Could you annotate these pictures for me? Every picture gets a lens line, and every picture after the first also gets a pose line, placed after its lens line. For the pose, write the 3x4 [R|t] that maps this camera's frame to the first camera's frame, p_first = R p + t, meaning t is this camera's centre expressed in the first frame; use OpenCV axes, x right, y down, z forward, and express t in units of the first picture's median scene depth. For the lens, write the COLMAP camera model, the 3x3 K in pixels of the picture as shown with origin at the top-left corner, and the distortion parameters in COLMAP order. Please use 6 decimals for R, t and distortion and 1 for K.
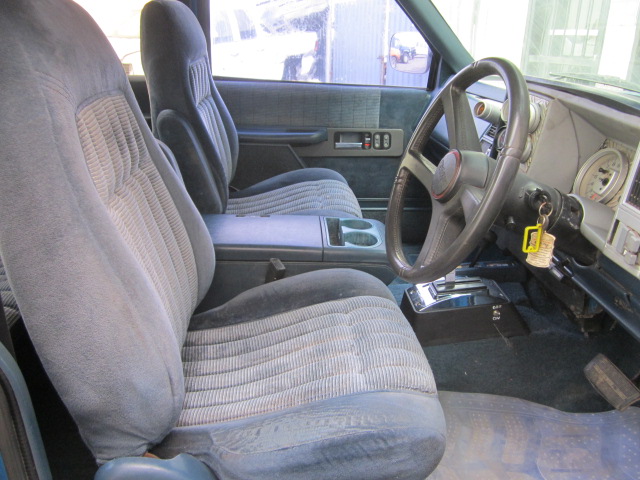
lens RADIAL K [[529.6, 0, 325.1], [0, 529.6, 238.5], [0, 0, 1]] dist [-0.042149, -0.000555]
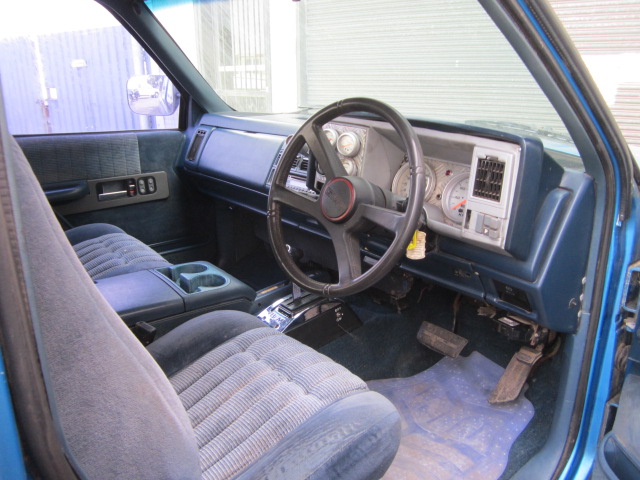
lens RADIAL K [[529.6, 0, 325.1], [0, 529.6, 238.5], [0, 0, 1]] dist [-0.042149, -0.000555]
pose [[0.808283, -0.195325, 0.555452, -0.298303], [0.229727, 0.973223, 0.007940, -0.034772], [-0.542130, 0.121185, 0.831511, 0.040322]]
